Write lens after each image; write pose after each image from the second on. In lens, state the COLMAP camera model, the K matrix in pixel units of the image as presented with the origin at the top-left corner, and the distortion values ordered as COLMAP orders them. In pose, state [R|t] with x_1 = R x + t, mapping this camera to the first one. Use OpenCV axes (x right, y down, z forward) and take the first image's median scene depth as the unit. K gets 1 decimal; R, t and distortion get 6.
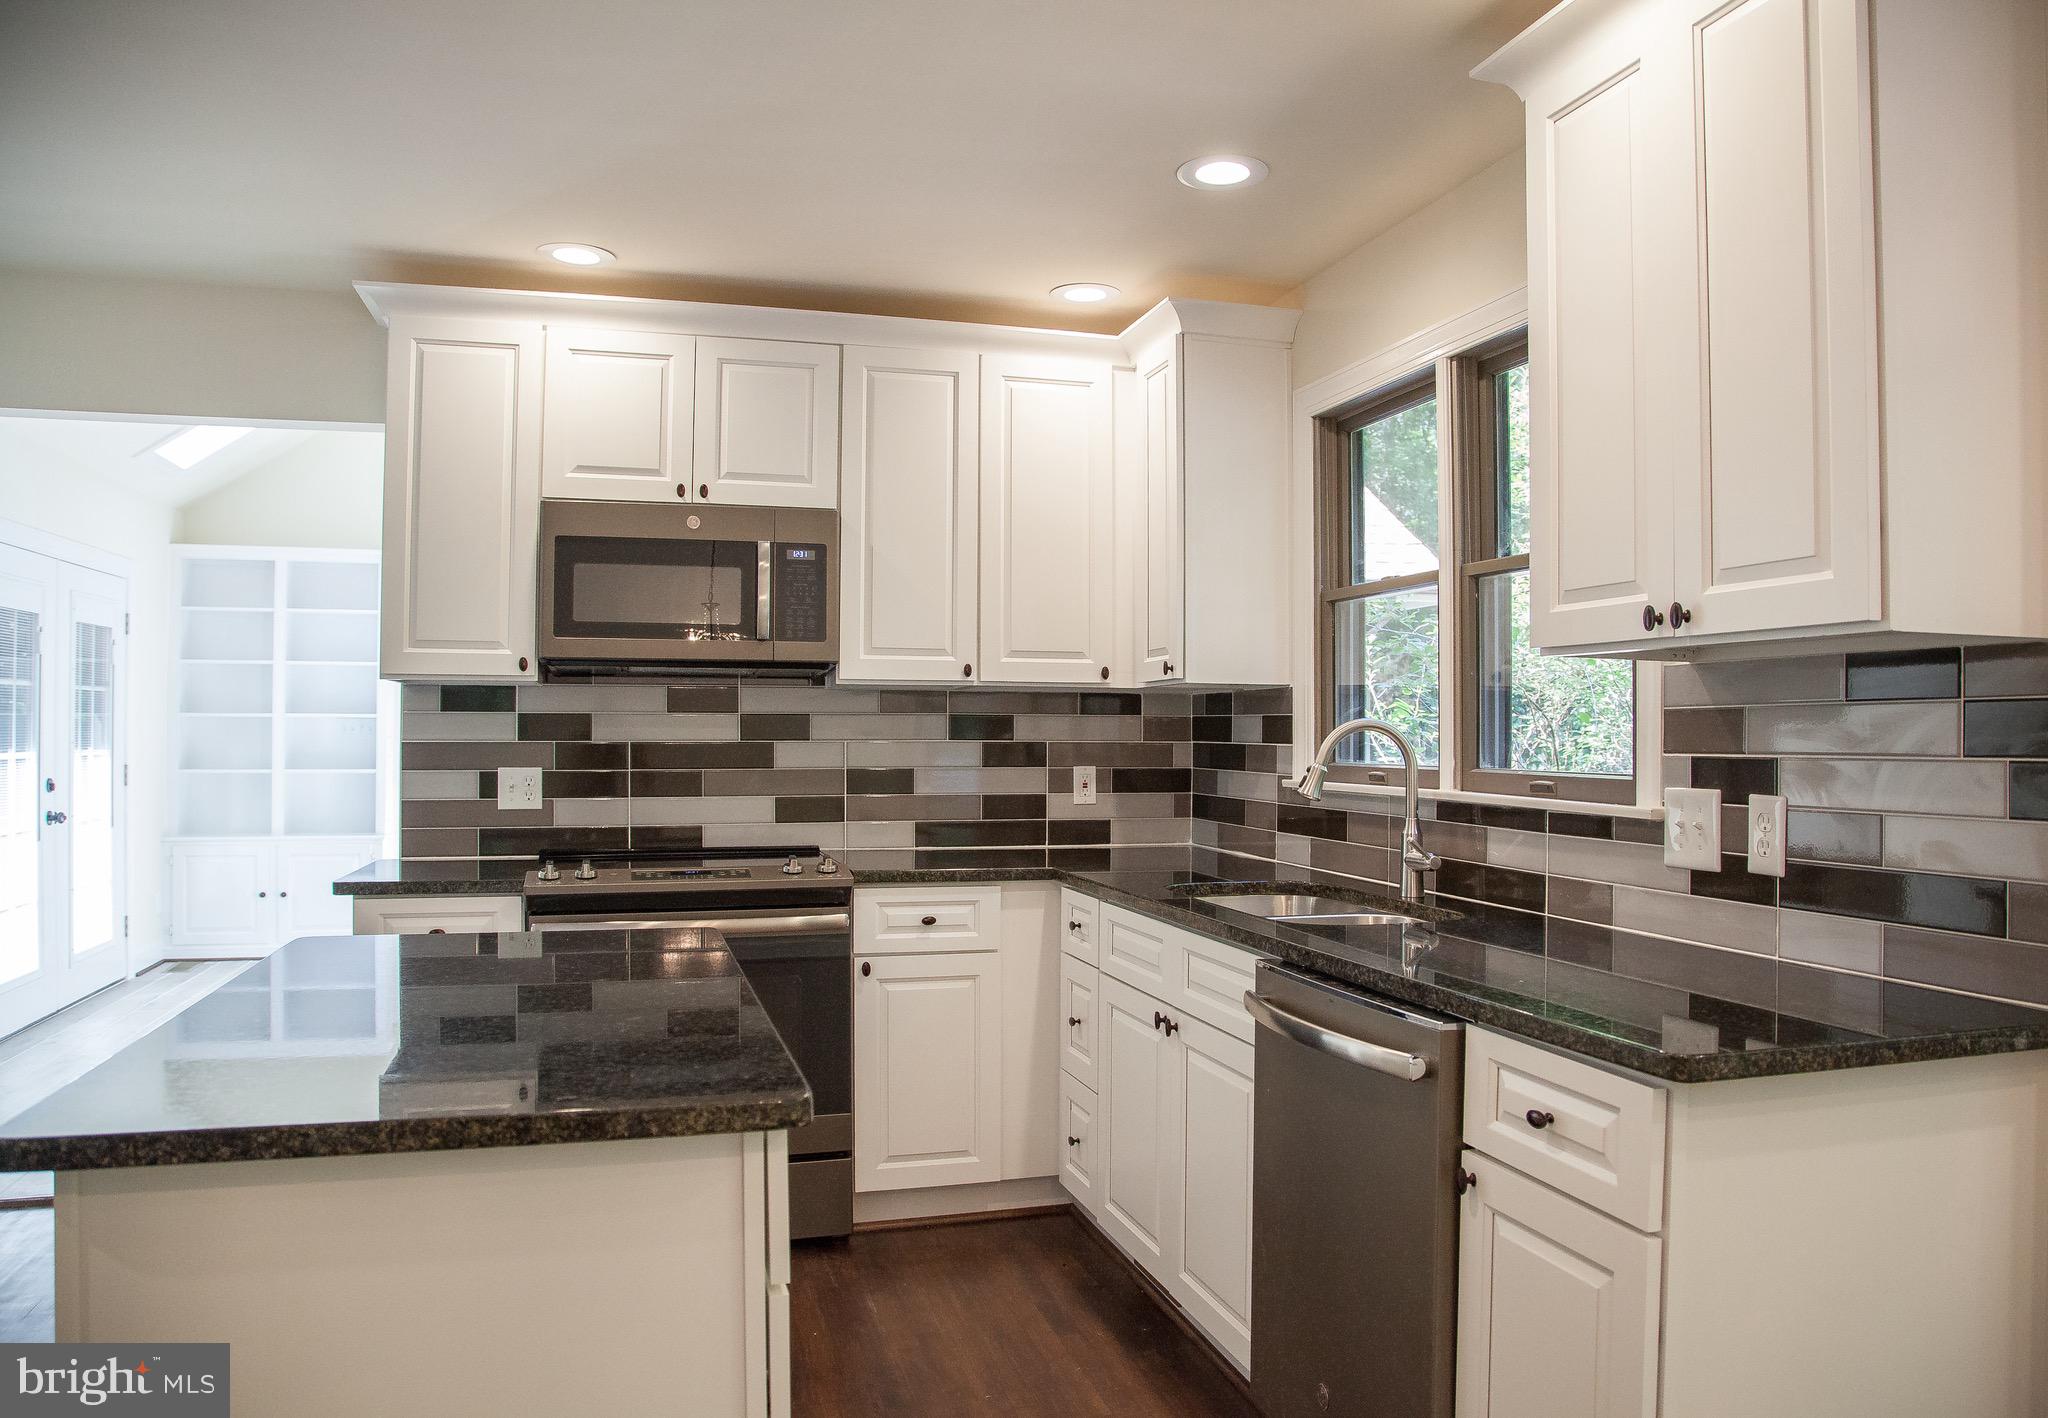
lens RADIAL K [[1465.6, 0, 1064.6], [0, 1465.6, 706.9], [0, 0, 1]] dist [-0.120472, 0.057875]
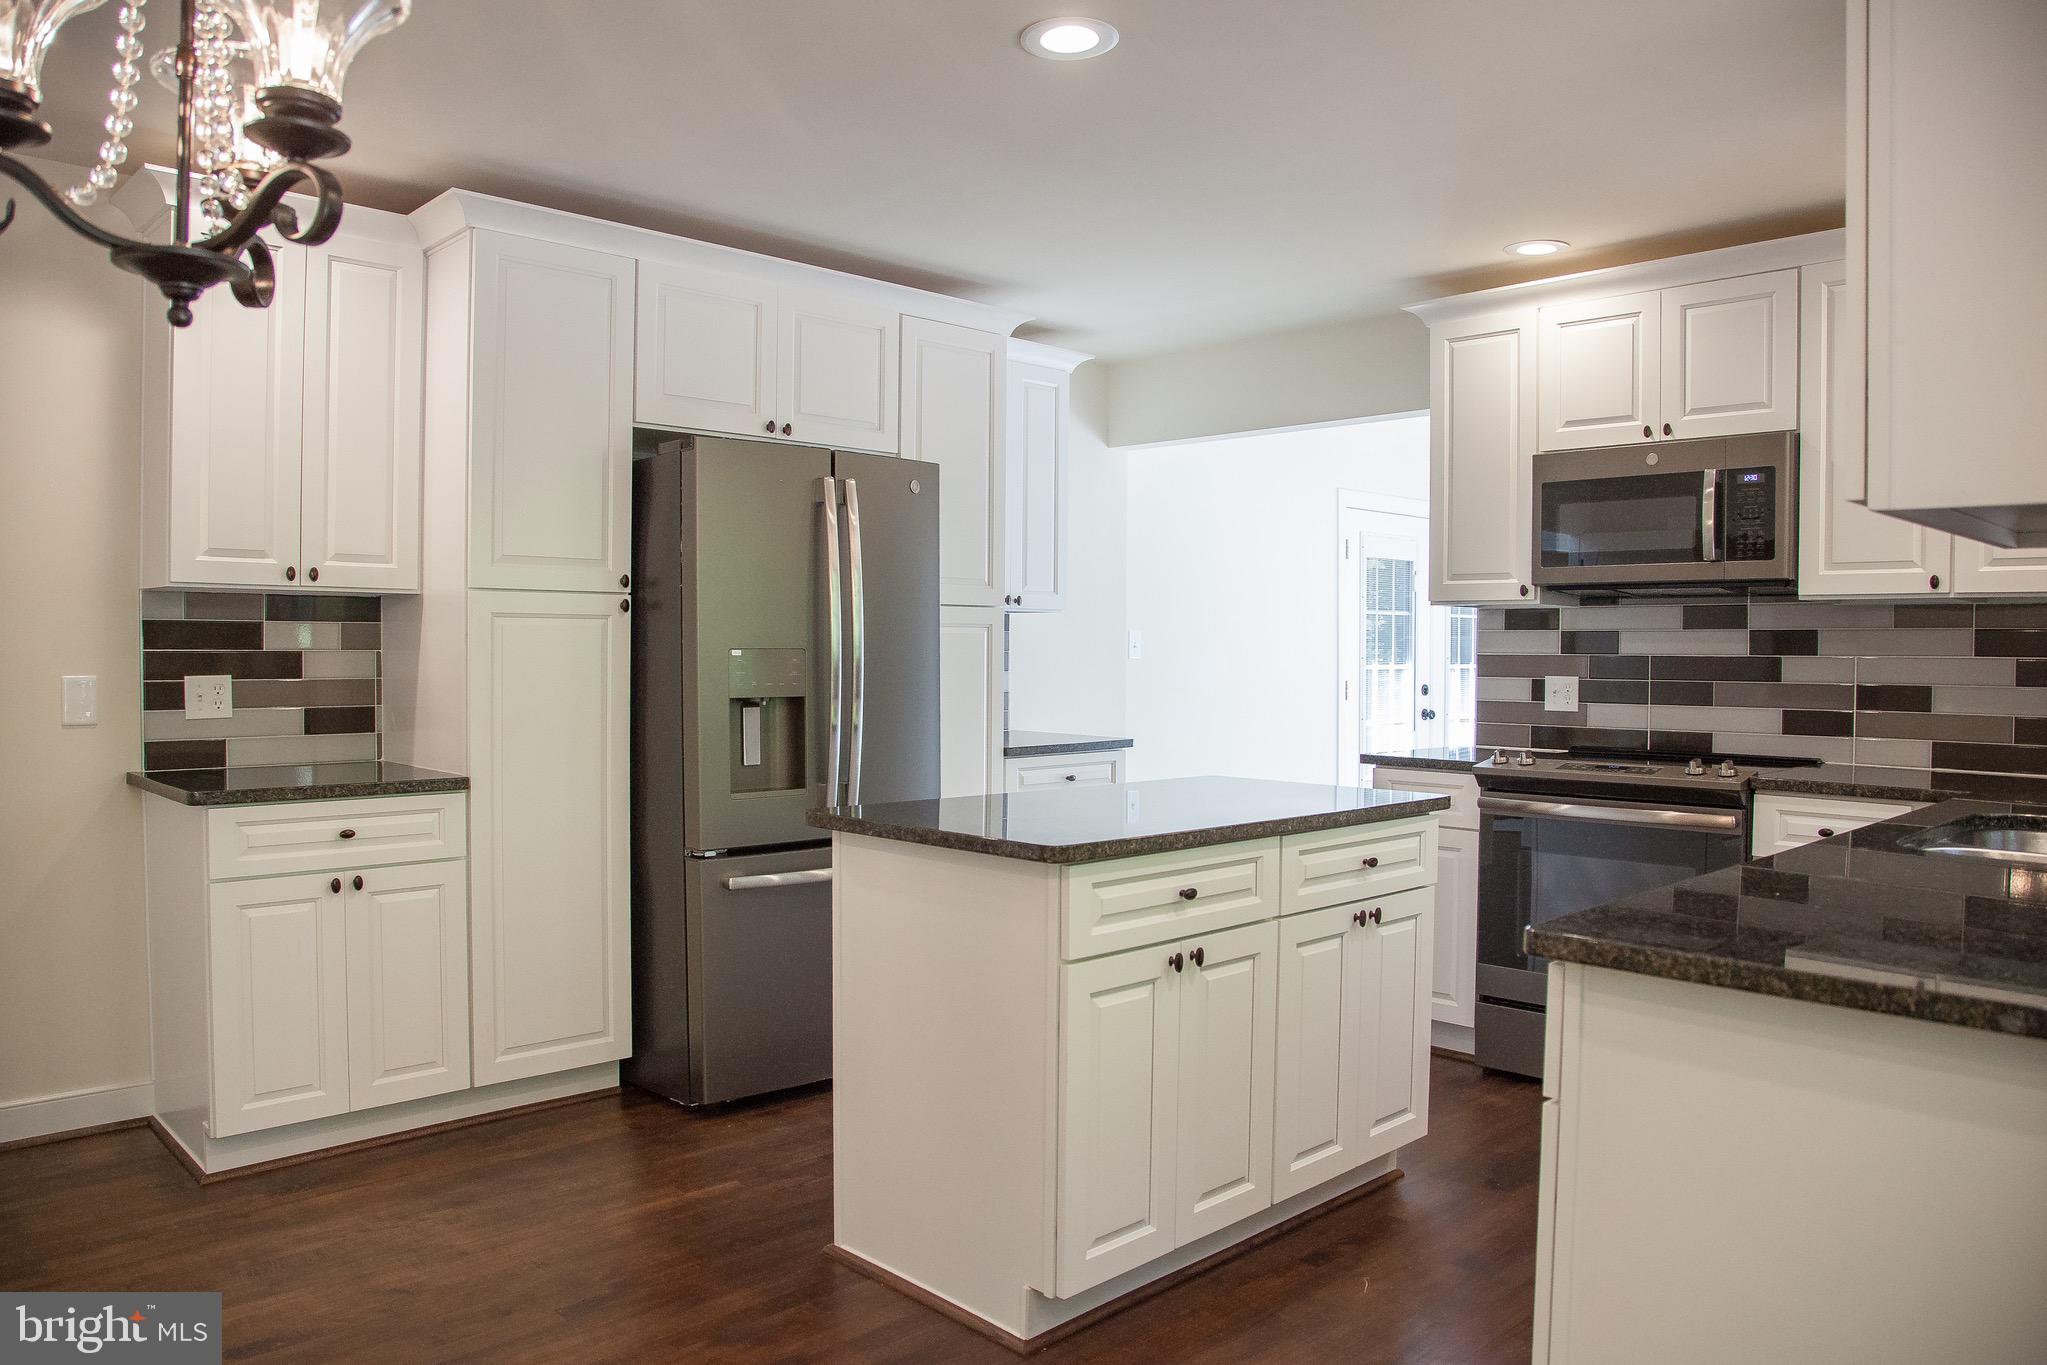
lens RADIAL K [[1428.0, 0, 1007.3], [0, 1428.0, 683.0], [0, 0, 1]] dist [-0.127136, 0.076095]
pose [[0.447037, 0.022890, -0.894222, 0.478021], [0.009189, 0.999502, 0.030179, 0.008550], [0.894468, -0.021708, 0.446604, 0.069316]]
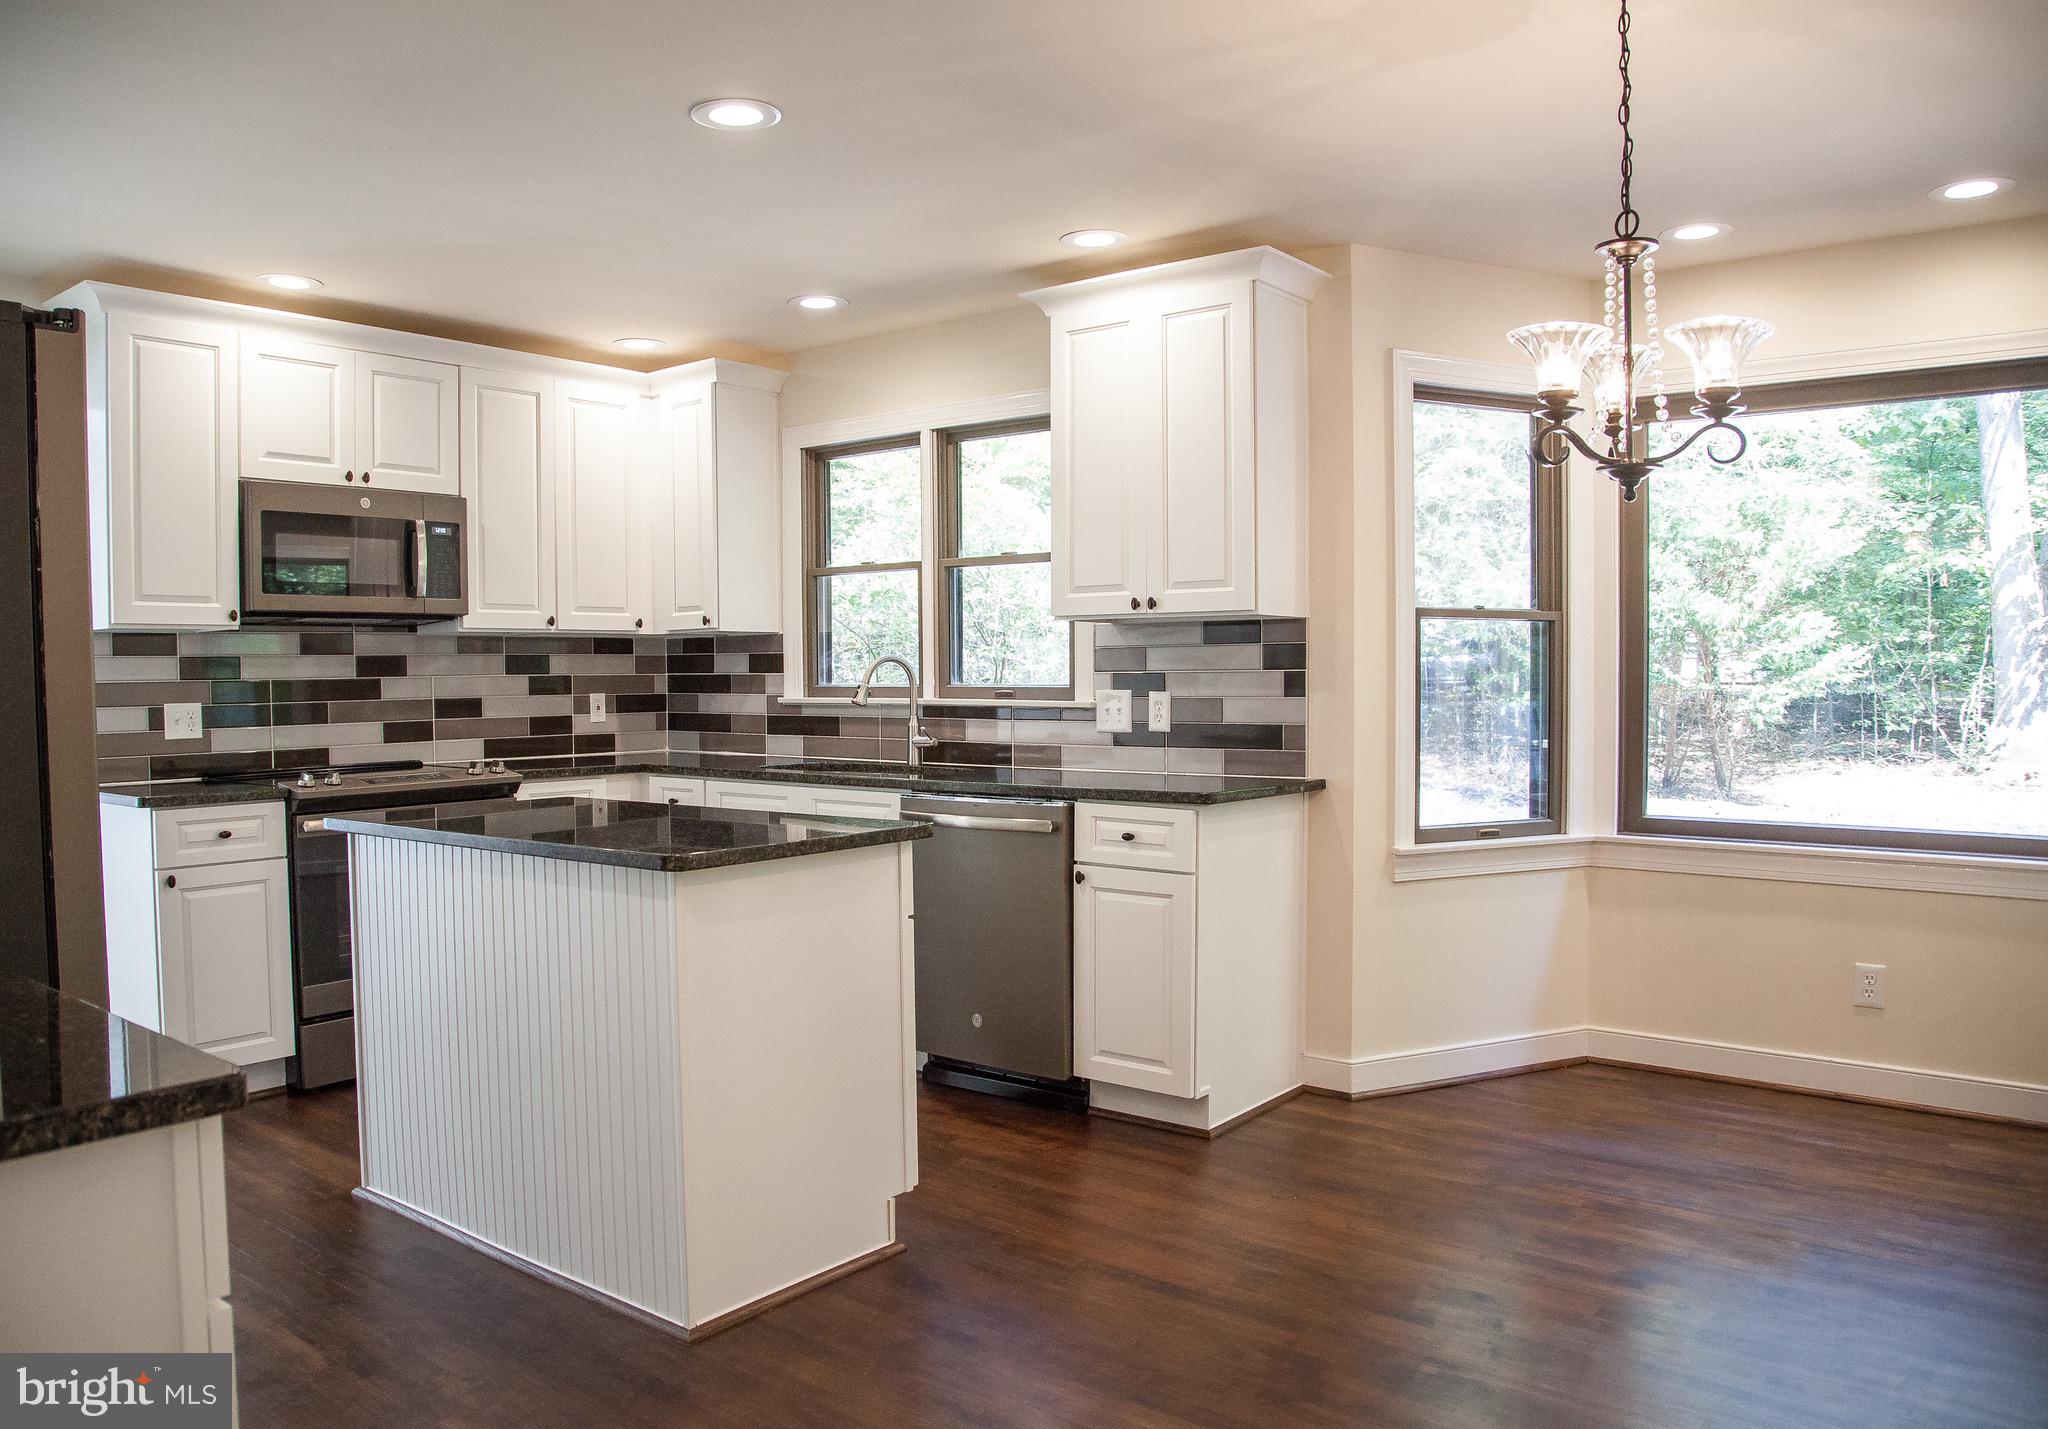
lens RADIAL K [[1486.6, 0, 975.6], [0, 1486.6, 715.1], [0, 0, 1]] dist [-0.121032, 0.061973]
pose [[0.835640, -0.027739, 0.548576, -0.501026], [0.002445, 0.998902, 0.046786, -0.001429], [-0.549272, -0.037755, 0.834790, -0.341669]]
